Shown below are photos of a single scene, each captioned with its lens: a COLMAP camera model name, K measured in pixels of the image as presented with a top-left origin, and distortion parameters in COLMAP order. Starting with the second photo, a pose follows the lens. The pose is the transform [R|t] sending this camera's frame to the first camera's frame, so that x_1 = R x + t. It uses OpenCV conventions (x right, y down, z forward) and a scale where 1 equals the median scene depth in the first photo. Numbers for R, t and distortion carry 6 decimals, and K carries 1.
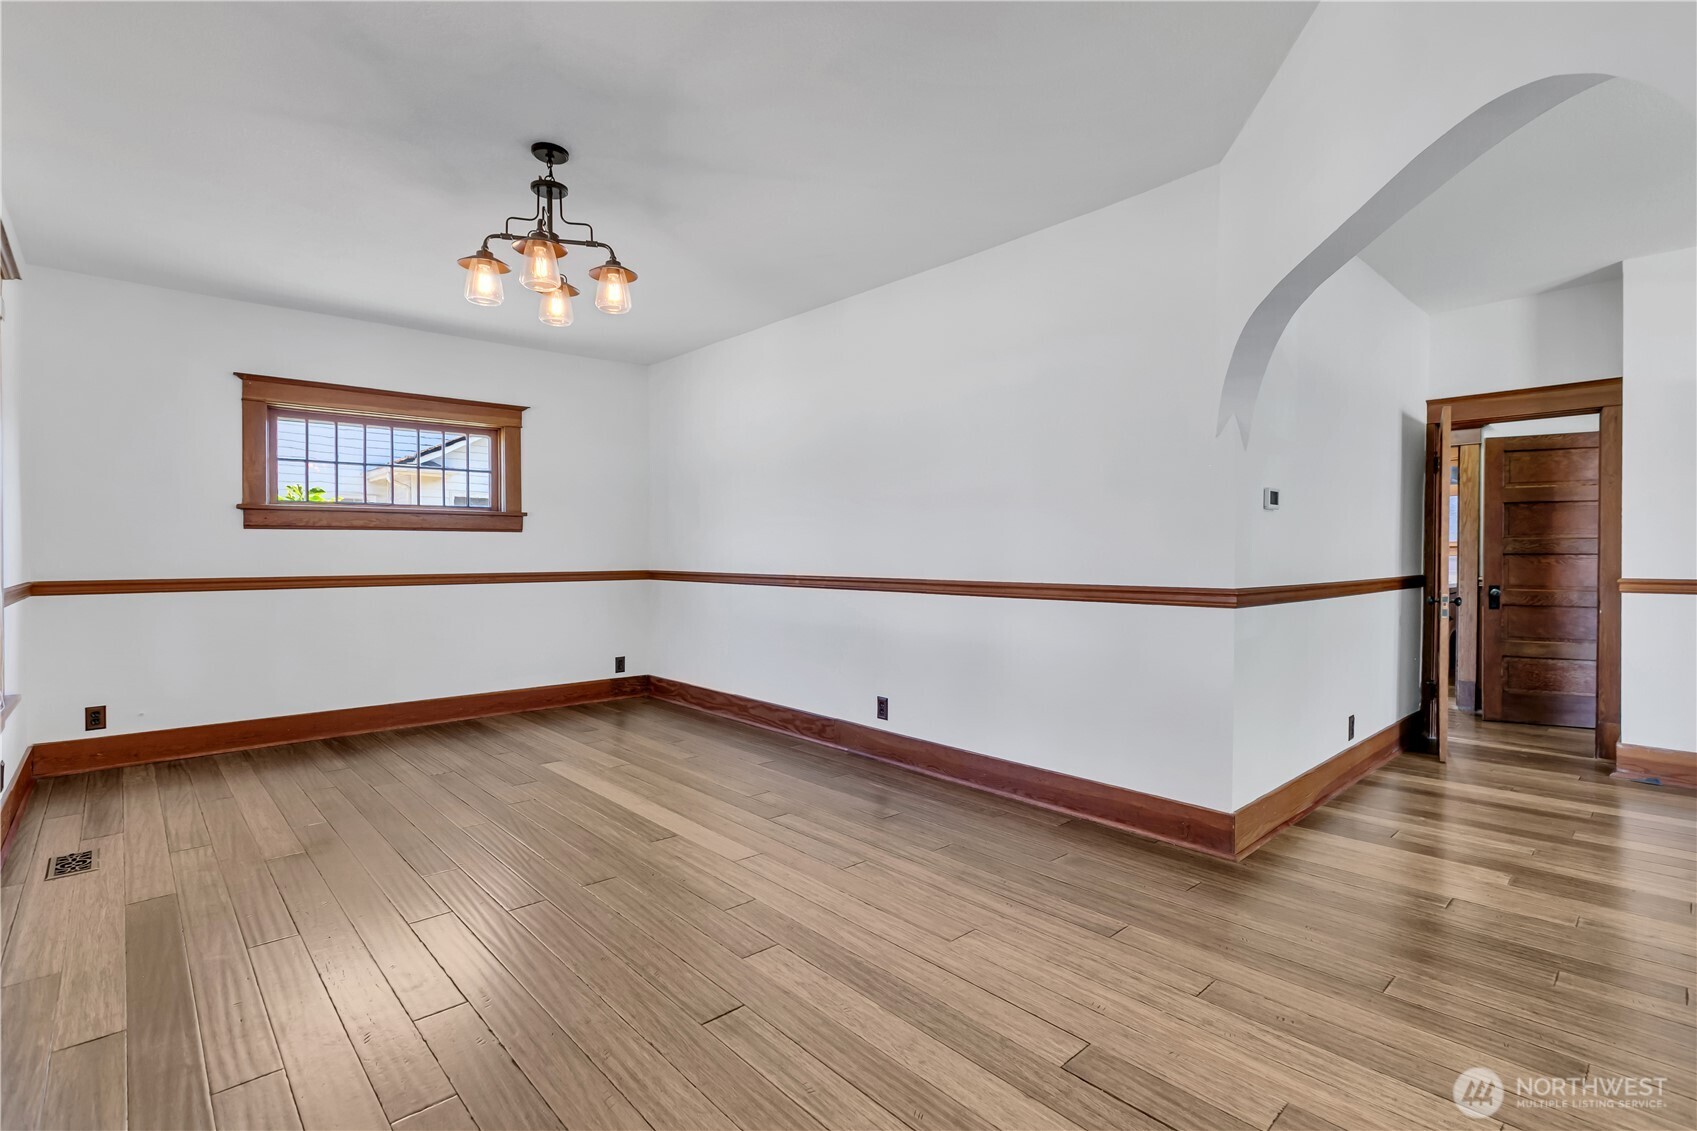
lens RADIAL K [[786.5, 0, 849.6], [0, 786.5, 539.9], [0, 0, 1]] dist [-0.000162, 0.000352]
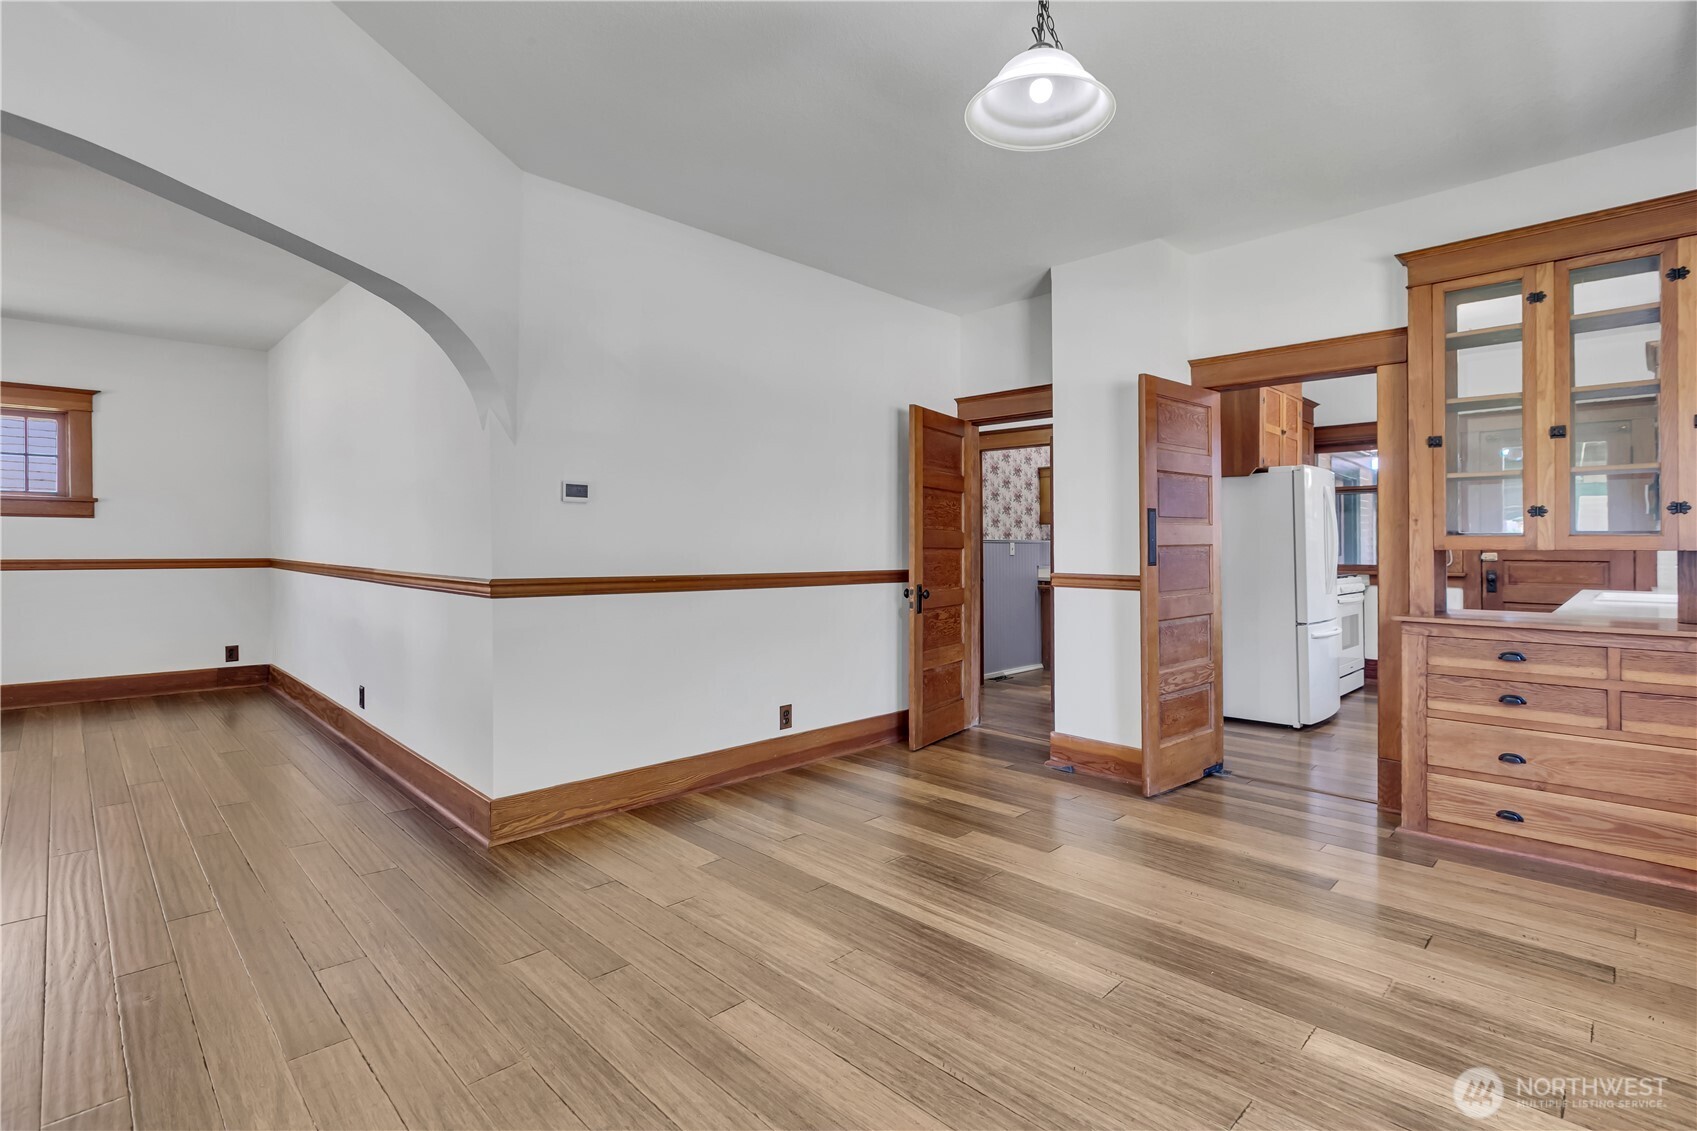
lens RADIAL K [[786.5, 0, 849.6], [0, 786.5, 539.9], [0, 0, 1]] dist [-0.000162, 0.000352]
pose [[0.999186, 0.009778, 0.039142, 0.662461], [-0.010144, 0.999907, 0.009159, -0.002100], [-0.039049, -0.009549, 0.999192, -0.025005]]
